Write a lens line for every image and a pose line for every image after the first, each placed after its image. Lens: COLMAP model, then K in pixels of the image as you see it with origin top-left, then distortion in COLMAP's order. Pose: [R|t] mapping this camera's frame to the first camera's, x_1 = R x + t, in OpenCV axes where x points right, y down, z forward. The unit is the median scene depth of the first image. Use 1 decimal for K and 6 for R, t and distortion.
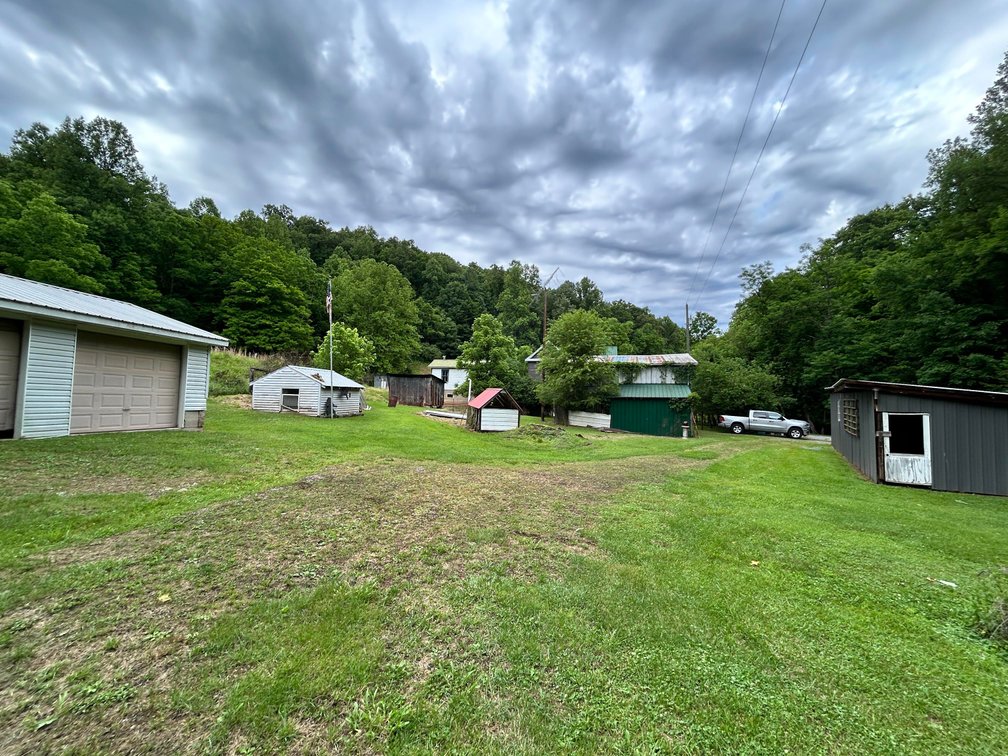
lens RADIAL K [[414.8, 0, 504.0], [0, 414.8, 378.0], [0, 0, 1]] dist [0.001169, 0.000345]
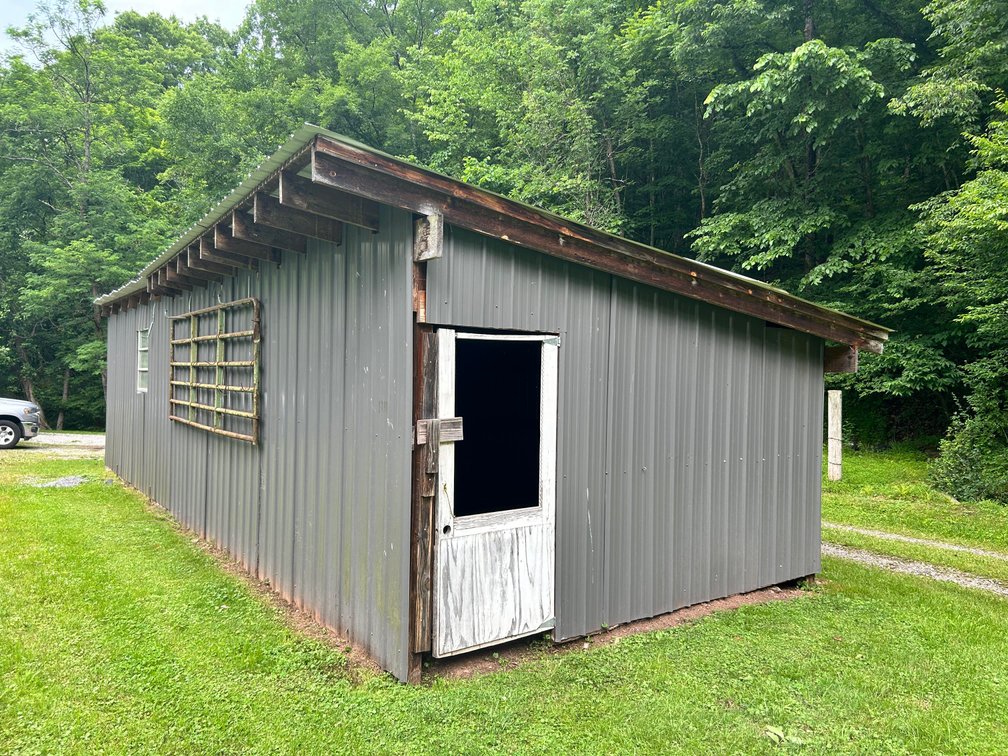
lens RADIAL K [[765.3, 0, 504.0], [0, 765.3, 378.0], [0, 0, 1]] dist [0.004708, 0.003058]
pose [[0.369851, -0.004309, 0.929081, 0.233448], [-0.058065, 0.997927, 0.027743, 0.039142], [-0.927275, -0.064208, 0.368834, 0.338825]]
